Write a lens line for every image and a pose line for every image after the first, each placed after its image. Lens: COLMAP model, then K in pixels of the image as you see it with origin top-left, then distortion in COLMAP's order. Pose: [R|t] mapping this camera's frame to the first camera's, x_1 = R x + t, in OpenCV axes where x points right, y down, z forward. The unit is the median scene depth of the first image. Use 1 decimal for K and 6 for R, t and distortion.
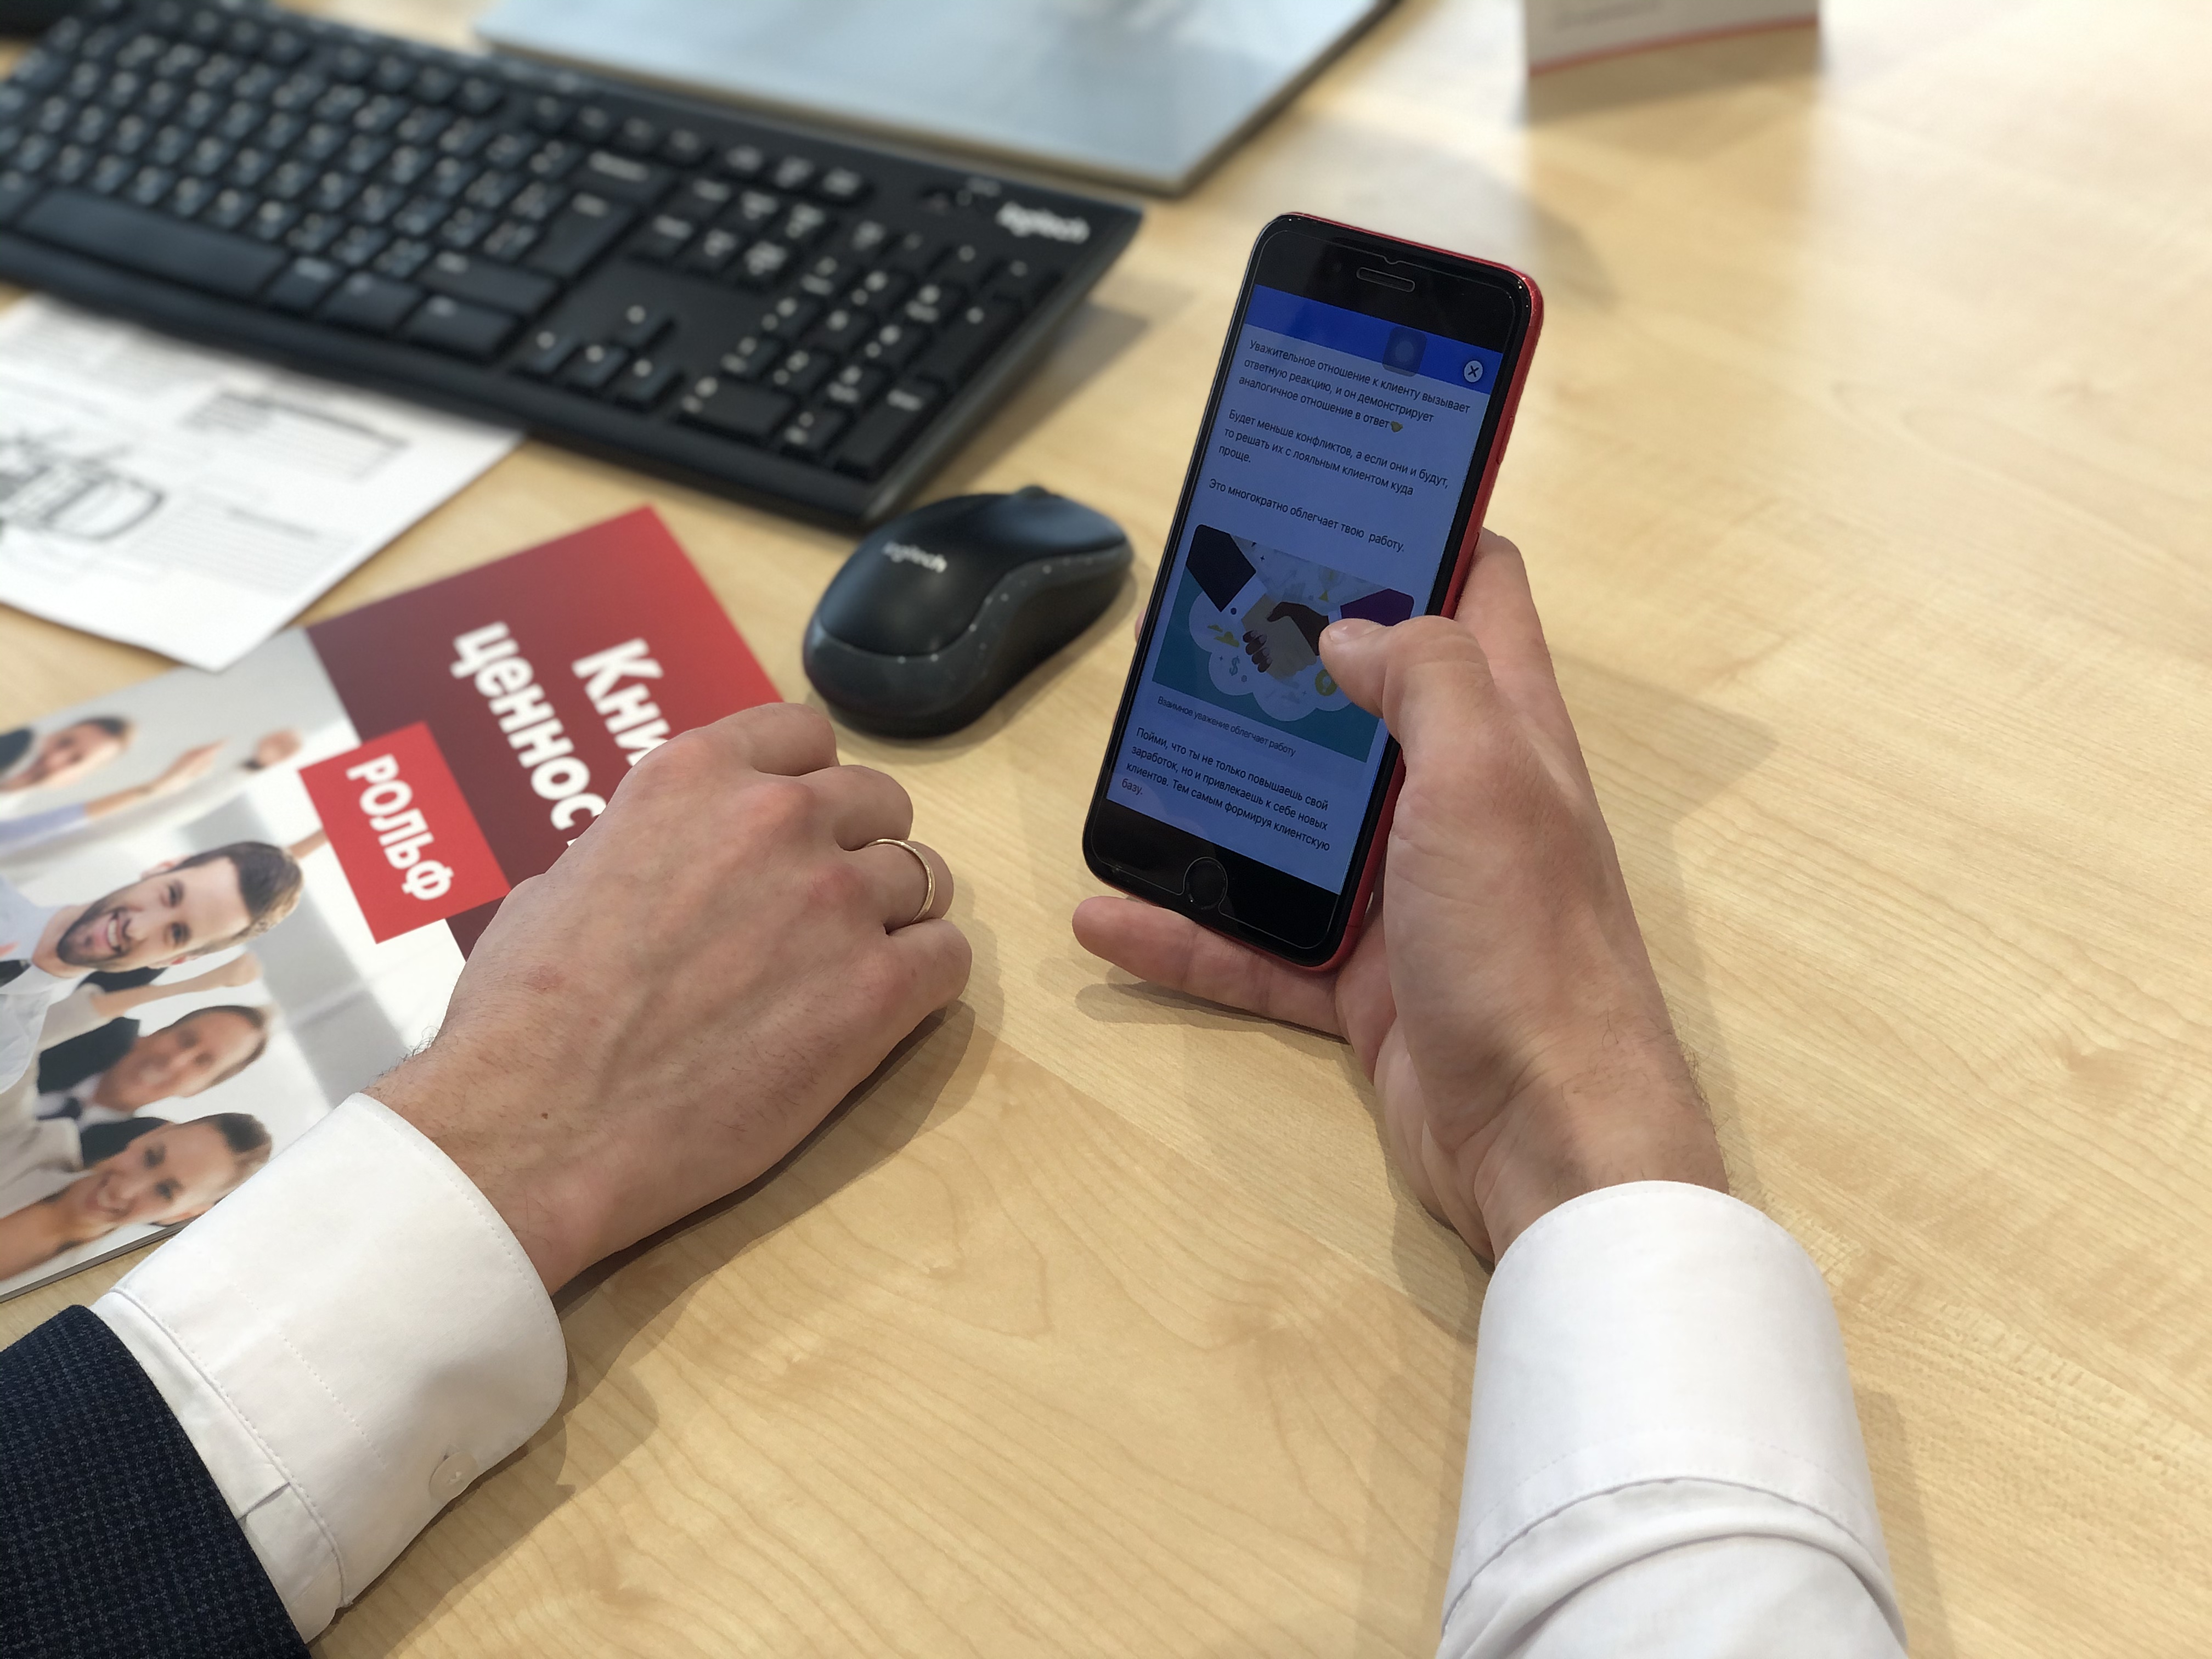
lens RADIAL K [[3330.0, 0, 1106.0], [0, 3330.0, 829.5], [0, 0, 1]] dist [0.021903, 0.058723]
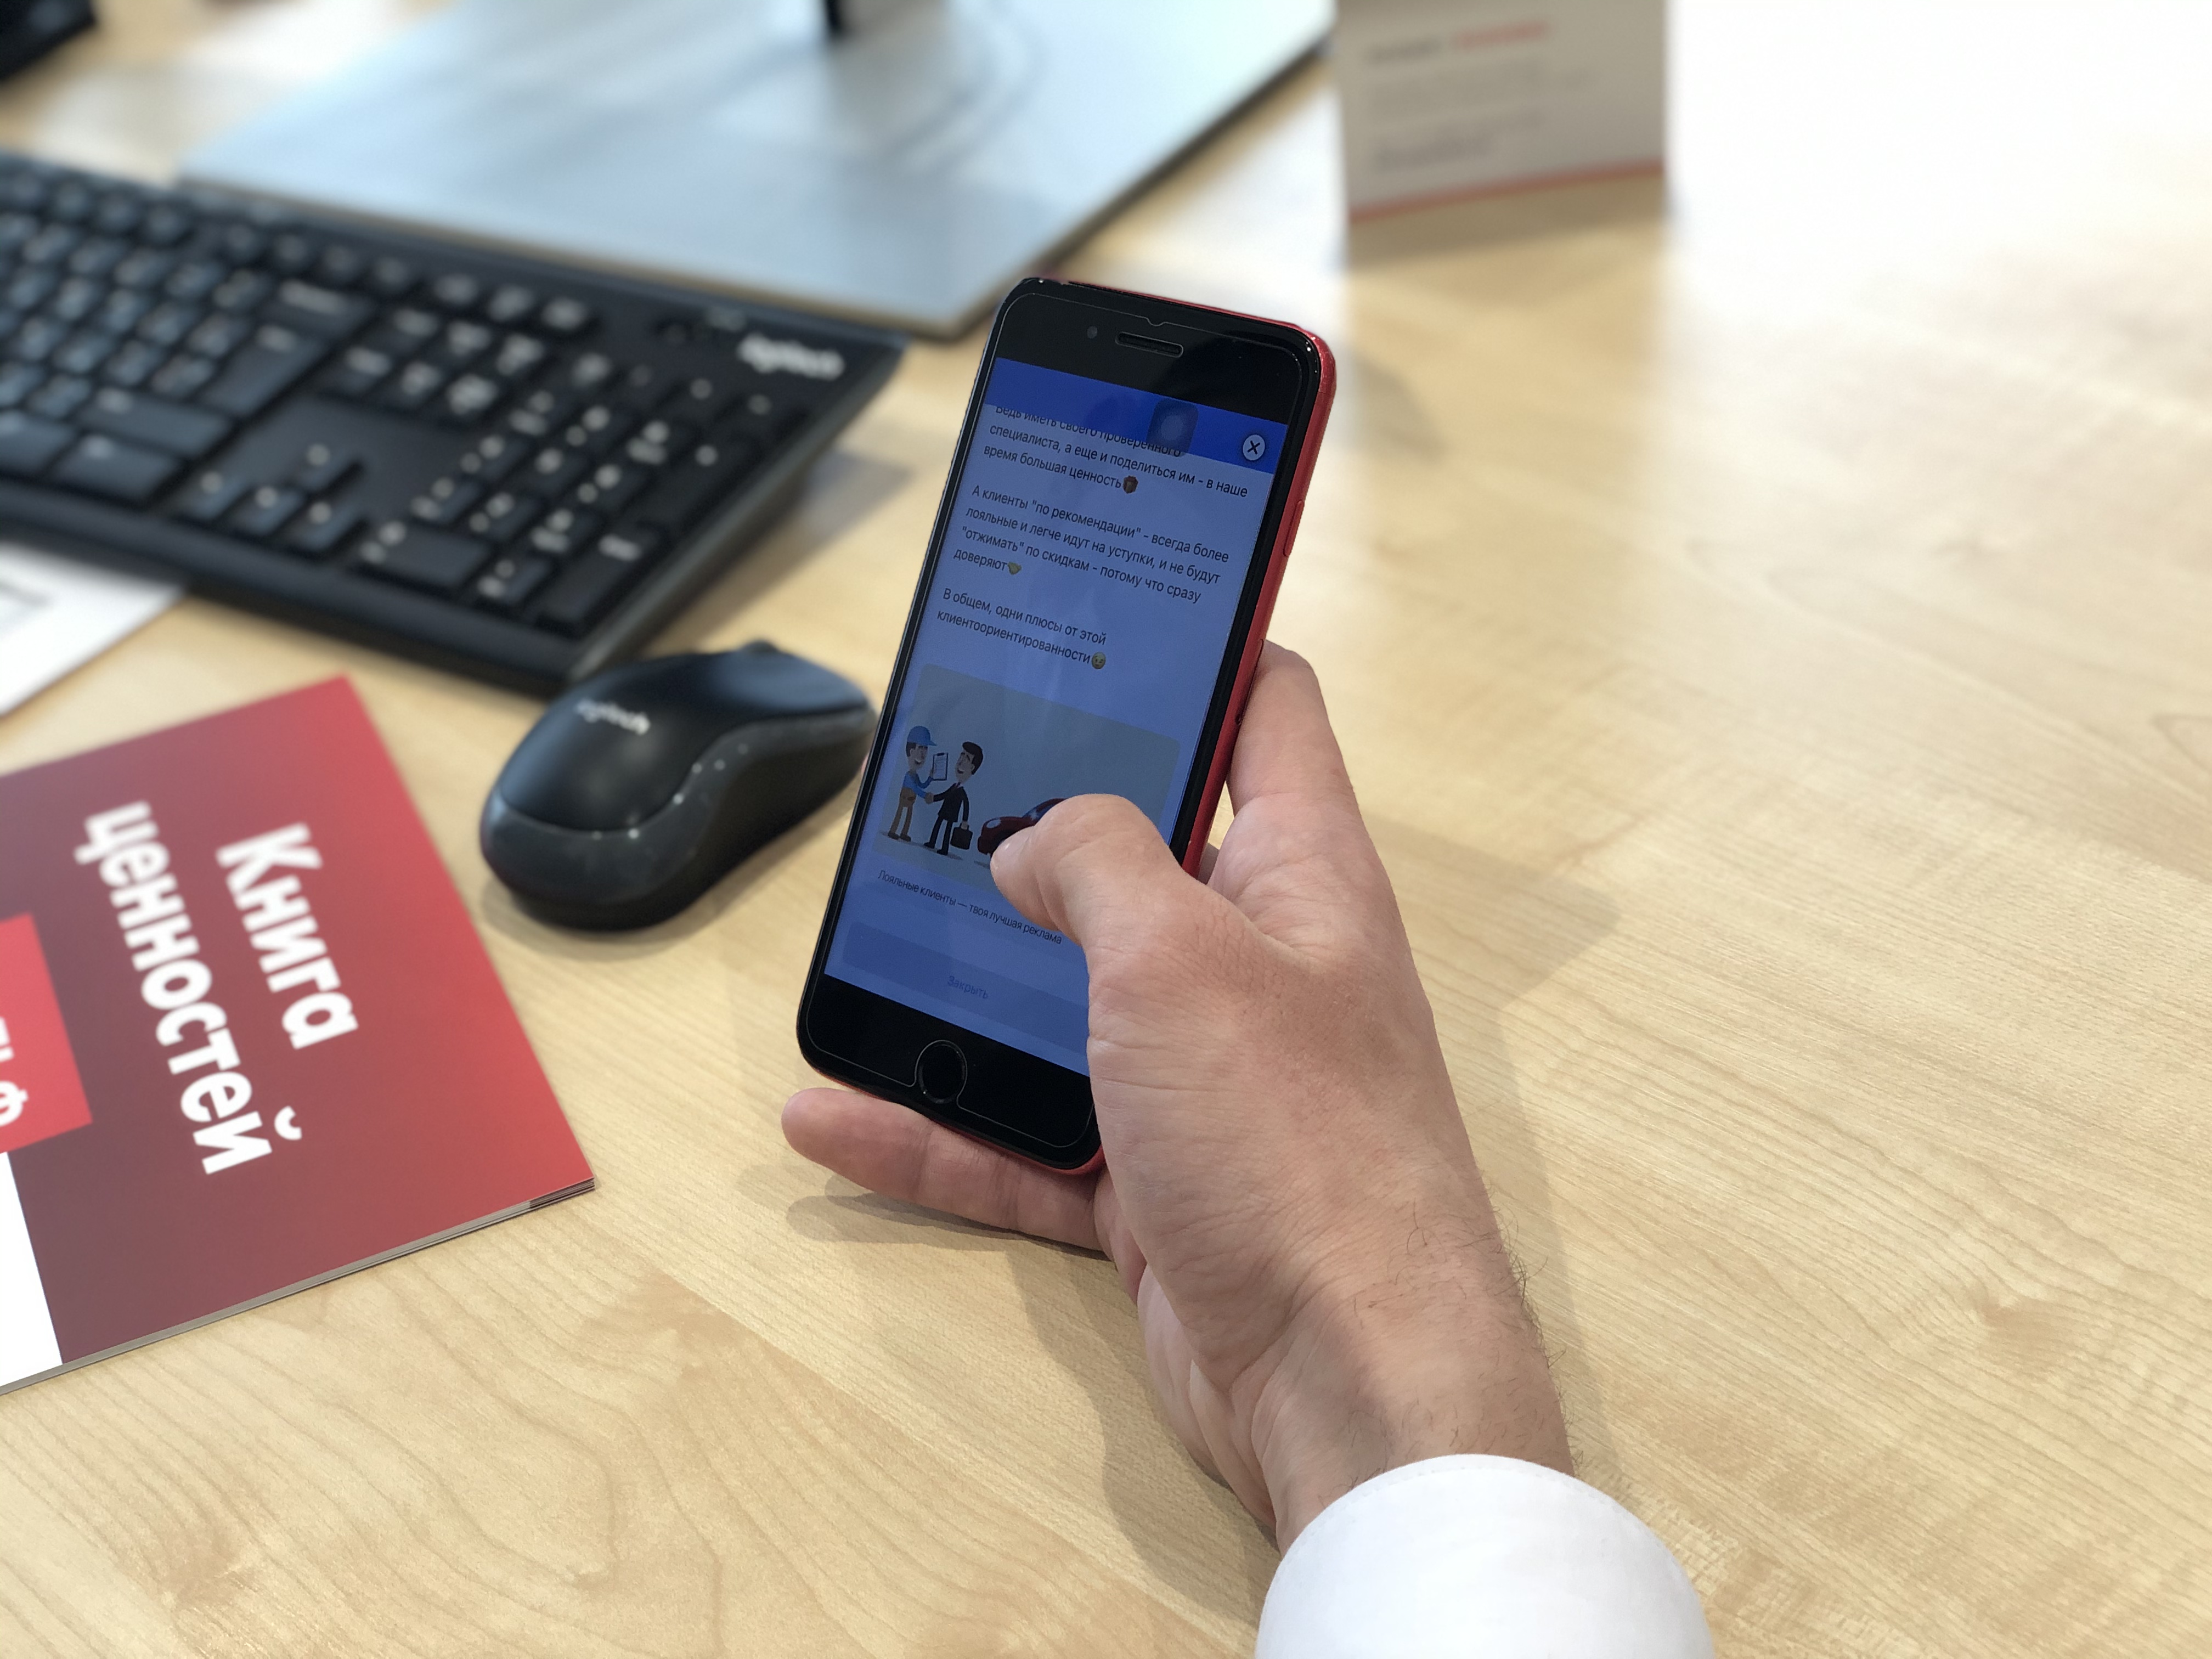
lens RADIAL K [[3230.3, 0, 1162.9], [0, 3230.3, 823.4], [0, 0, 1]] dist [0.039024, -0.084837]
pose [[0.998300, 0.012446, 0.056940, 0.038276], [-0.006658, 0.994891, -0.100734, 0.029216], [-0.057903, 0.100184, 0.993283, 0.199194]]
